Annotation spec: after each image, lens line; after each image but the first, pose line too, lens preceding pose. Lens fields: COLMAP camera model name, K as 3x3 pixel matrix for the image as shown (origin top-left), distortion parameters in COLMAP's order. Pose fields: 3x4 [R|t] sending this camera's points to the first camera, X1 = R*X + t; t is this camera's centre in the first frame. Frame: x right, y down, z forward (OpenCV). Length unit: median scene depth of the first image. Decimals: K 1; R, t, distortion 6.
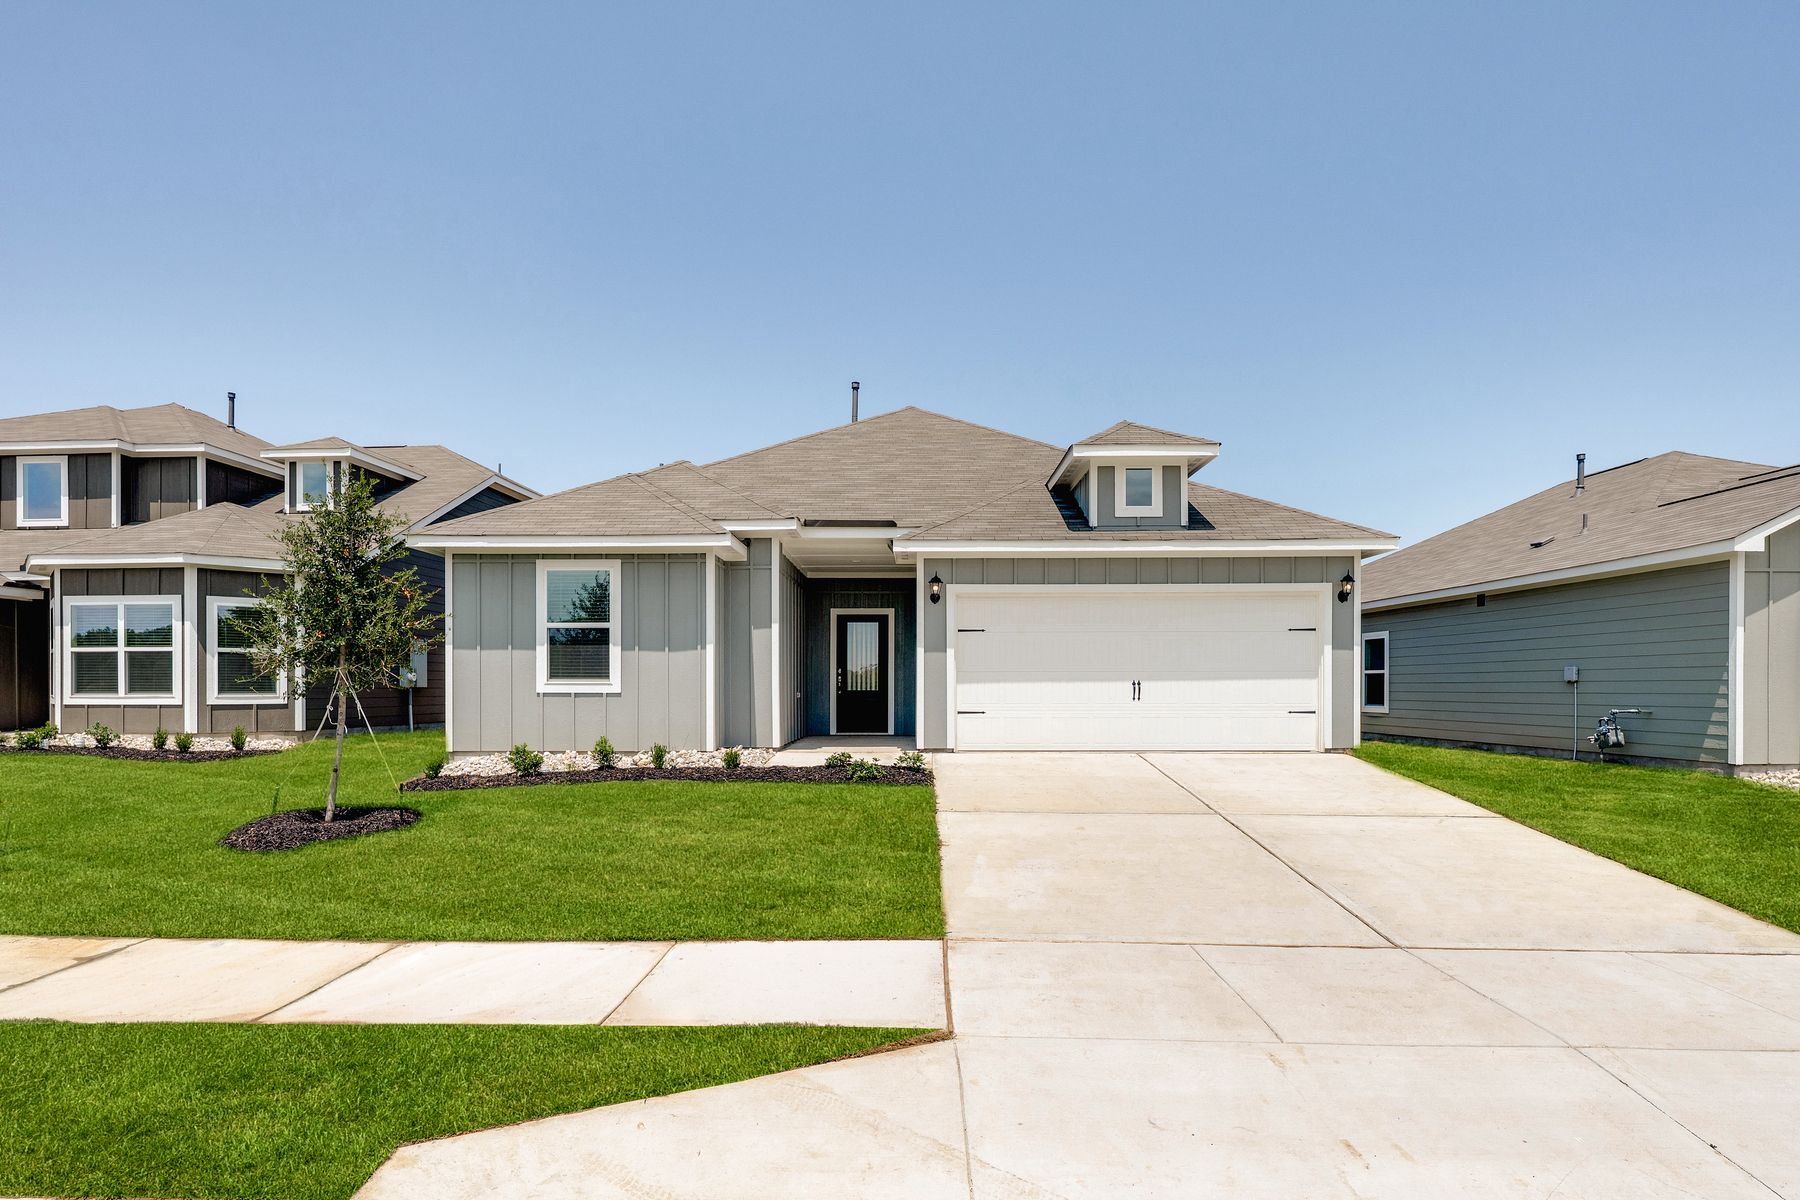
lens RADIAL K [[972.2, 0, 898.3], [0, 972.2, 682.8], [0, 0, 1]] dist [-0.000851, -0.000290]
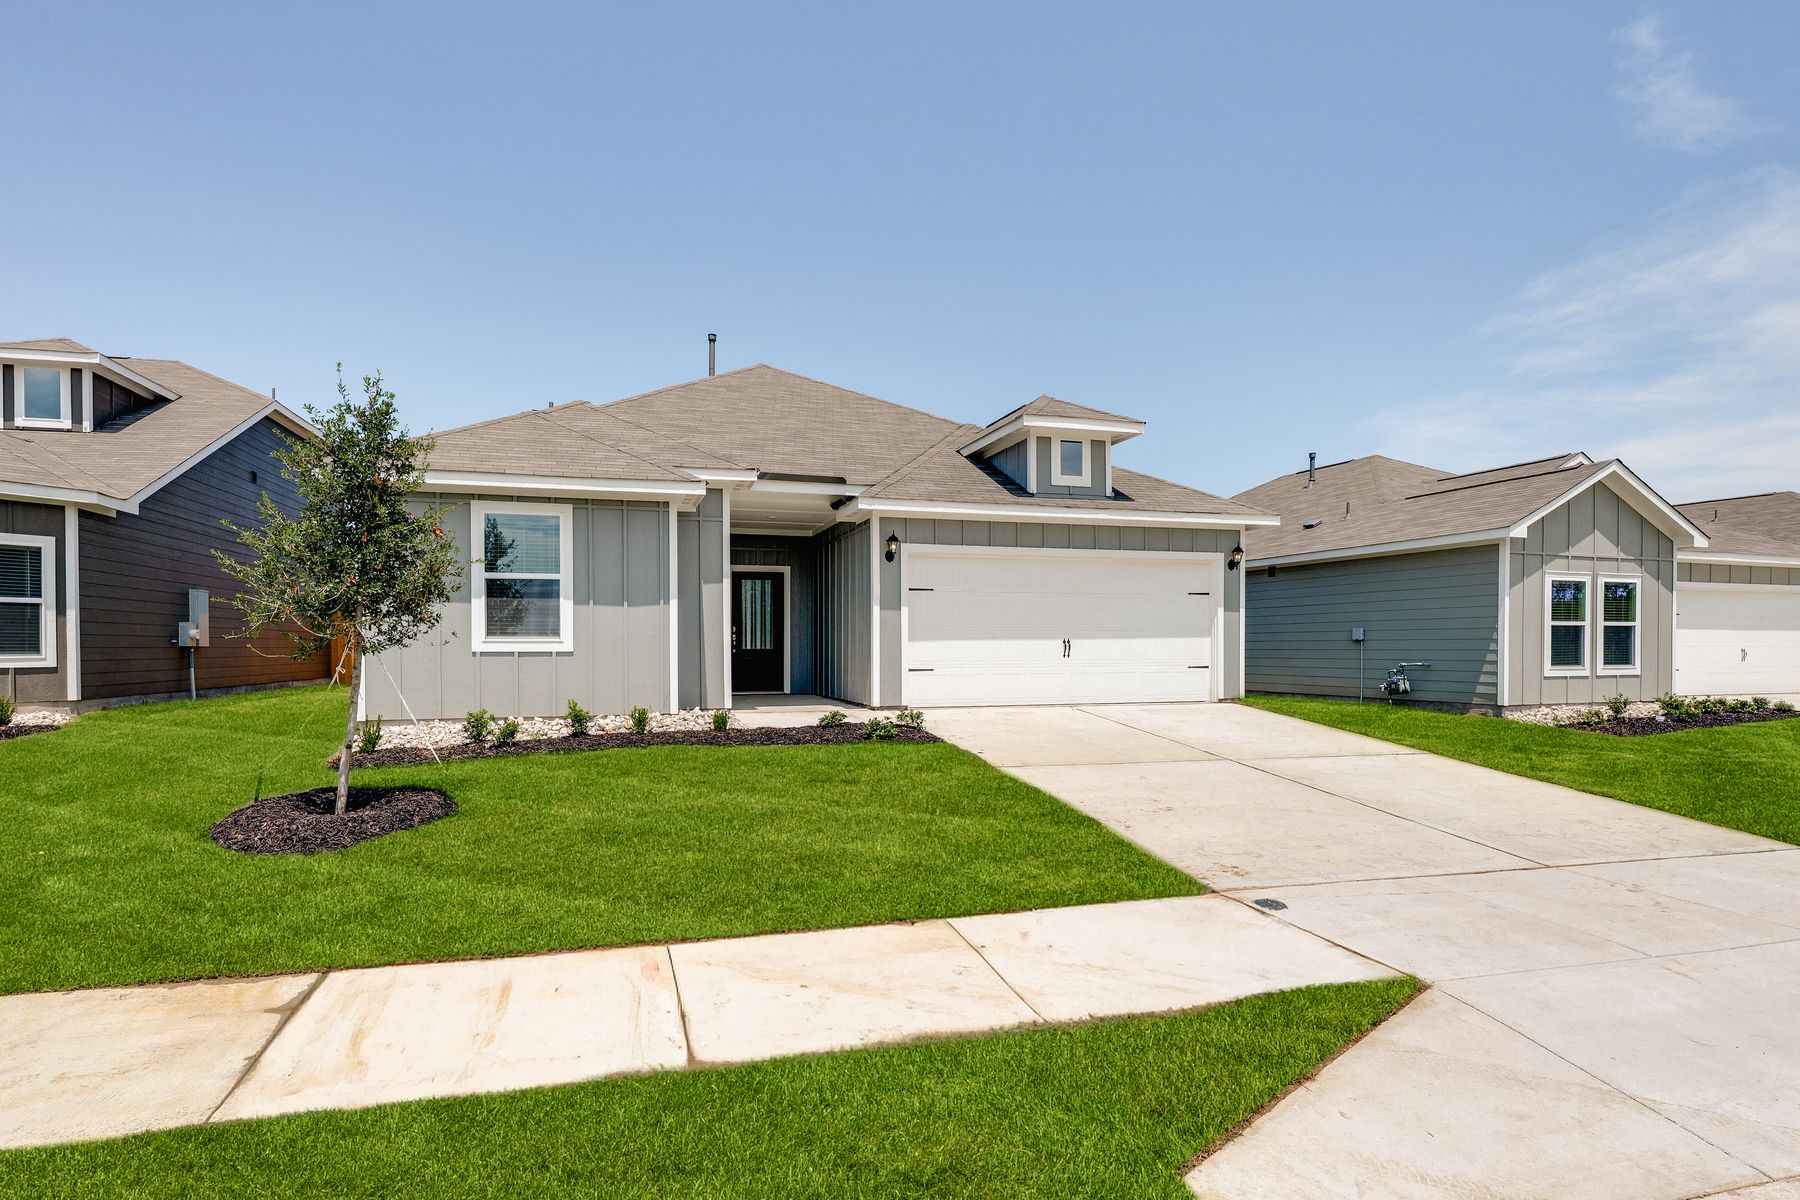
lens RADIAL K [[934.0, 0, 897.1], [0, 934.0, 646.2], [0, 0, 1]] dist [0.000856, 0.000070]
pose [[0.954135, -0.001210, 0.299374, -0.244460], [0.000123, 0.999993, 0.003652, 0.002200], [-0.299377, -0.003448, 0.954129, 0.074354]]
